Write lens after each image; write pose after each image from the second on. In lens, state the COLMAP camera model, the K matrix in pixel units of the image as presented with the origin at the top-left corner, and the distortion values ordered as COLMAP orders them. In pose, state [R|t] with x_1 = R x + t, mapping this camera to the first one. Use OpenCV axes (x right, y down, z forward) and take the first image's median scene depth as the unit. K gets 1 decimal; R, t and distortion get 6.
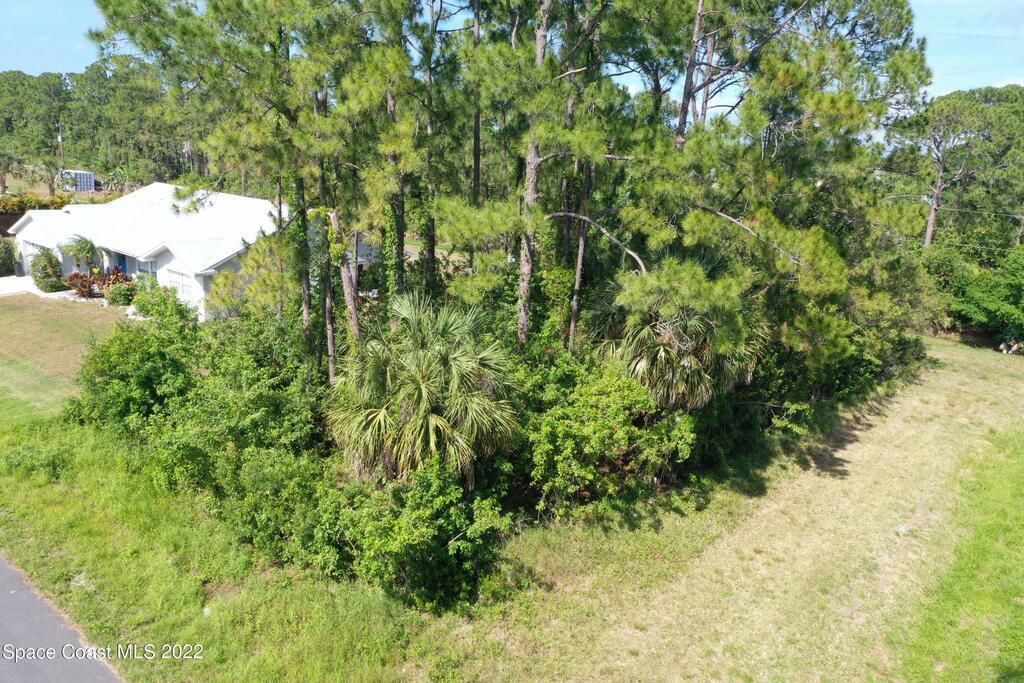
lens RADIAL K [[802.6, 0, 512.8], [0, 802.6, 336.1], [0, 0, 1]] dist [0.012026, -0.000831]
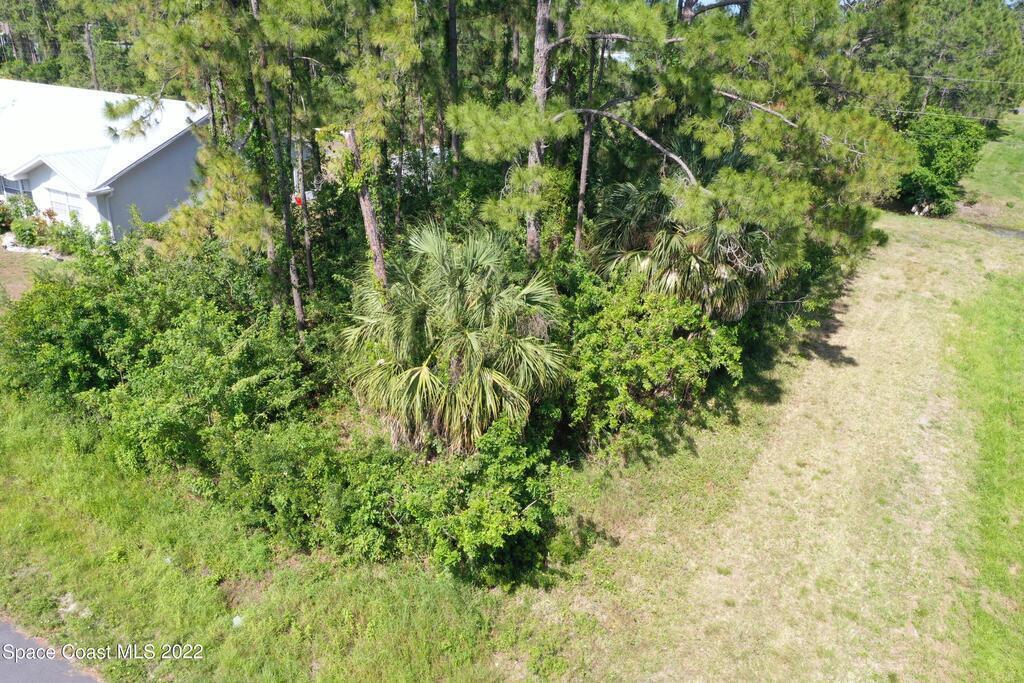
lens RADIAL K [[802.6, 0, 508.0], [0, 802.6, 334.5], [0, 0, 1]] dist [0.012026, -0.000831]
pose [[0.985807, -0.089442, 0.142071, -0.163361], [0.067369, 0.985894, 0.153215, -0.055056], [-0.153771, -0.141469, 0.977927, 0.145287]]
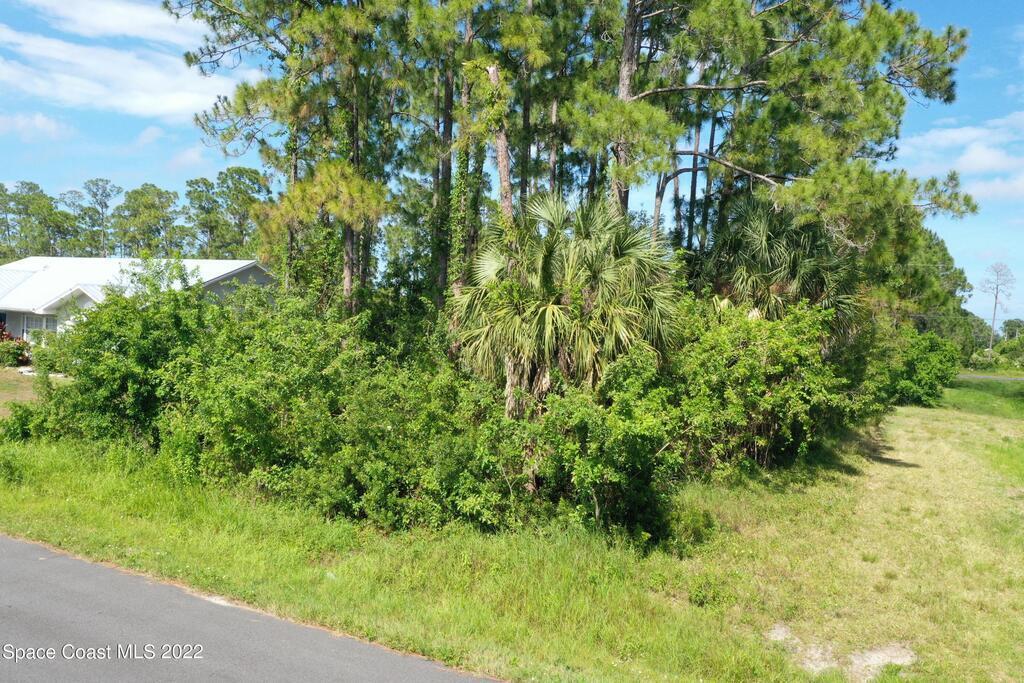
lens RADIAL K [[802.6, 0, 510.0], [0, 802.6, 340.9], [0, 0, 1]] dist [0.012026, -0.000831]
pose [[0.976798, -0.006353, 0.214070, -0.318410], [0.049411, 0.979278, -0.196399, 0.241024], [-0.208386, 0.202420, 0.956871, 0.203337]]
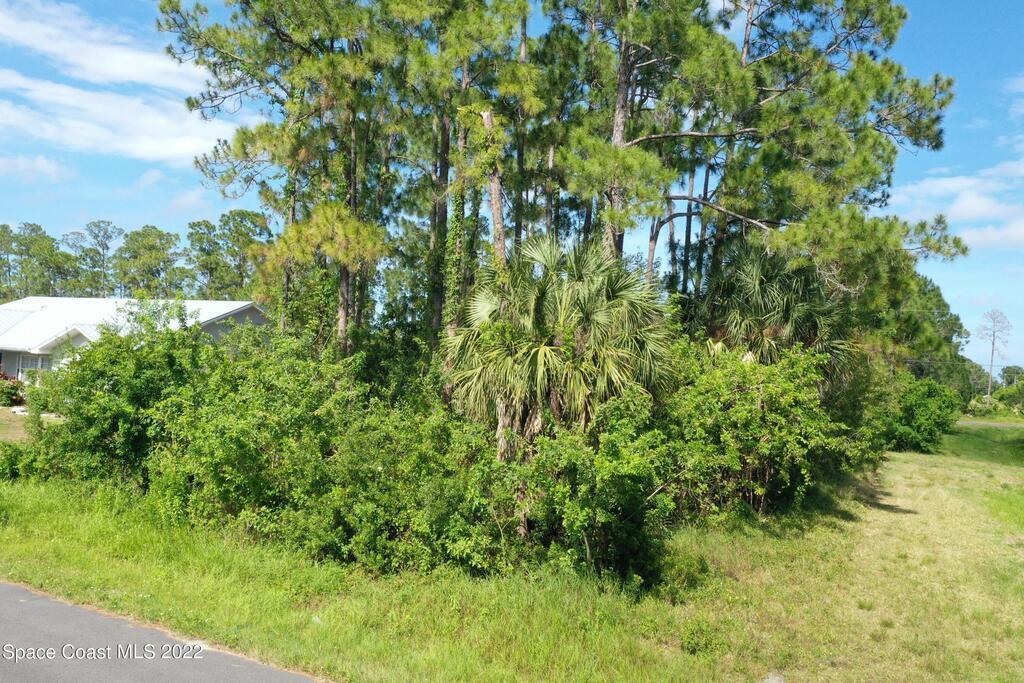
lens RADIAL K [[802.6, 0, 509.7], [0, 802.6, 343.1], [0, 0, 1]] dist [0.012026, -0.000831]
pose [[0.976512, 0.011062, 0.215179, -0.312839], [0.043323, 0.968205, -0.246379, 0.242995], [-0.211063, 0.249914, 0.944984, 0.203212]]
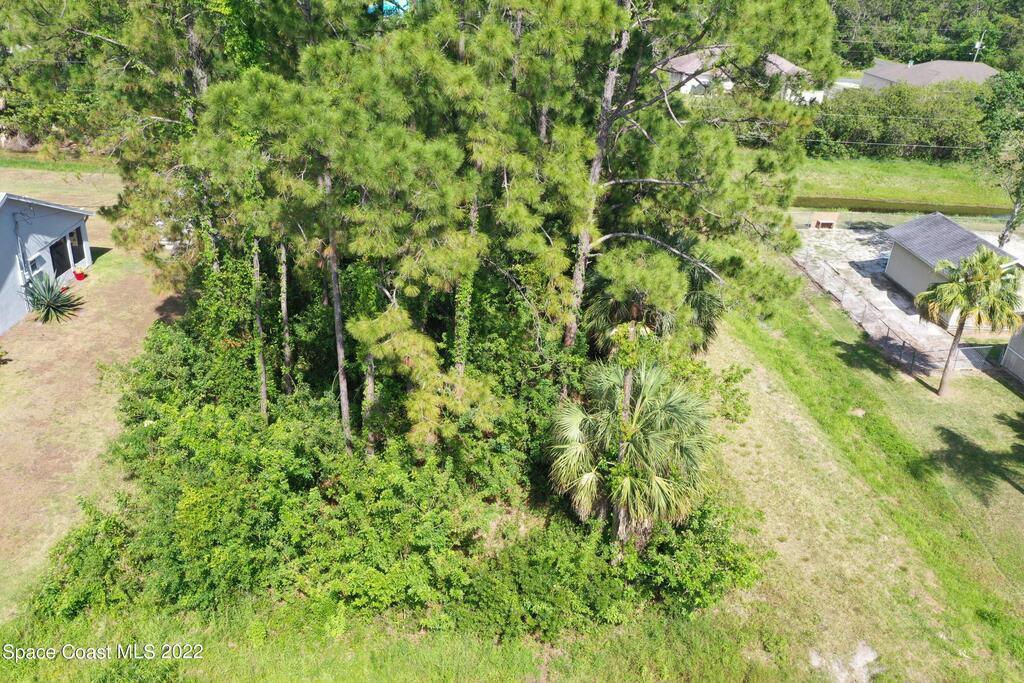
lens RADIAL K [[802.6, 0, 517.1], [0, 802.6, 335.4], [0, 0, 1]] dist [0.012026, -0.000831]
pose [[0.726340, -0.300993, 0.617926, -0.793346], [0.133550, 0.943686, 0.302690, -0.389560], [-0.674236, -0.137332, 0.725635, 0.288009]]
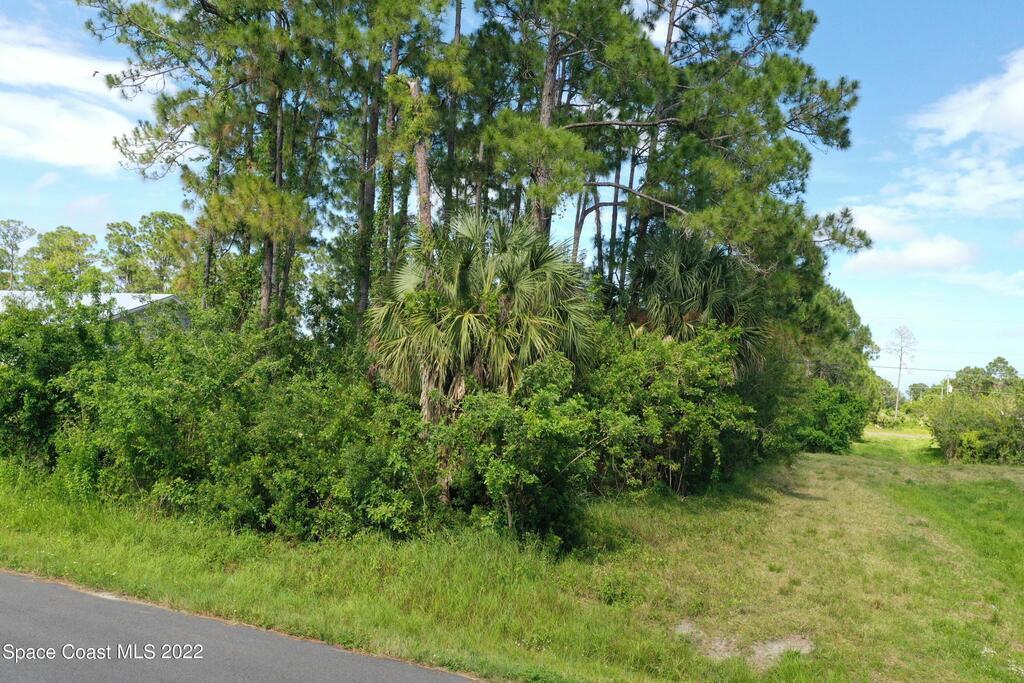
lens RADIAL K [[802.6, 0, 509.4], [0, 802.6, 340.3], [0, 0, 1]] dist [0.012026, -0.000831]
pose [[0.954045, 0.027902, 0.298362, -0.308828], [0.054585, 0.962817, -0.264582, 0.284951], [-0.294650, 0.268709, 0.917048, 0.206494]]
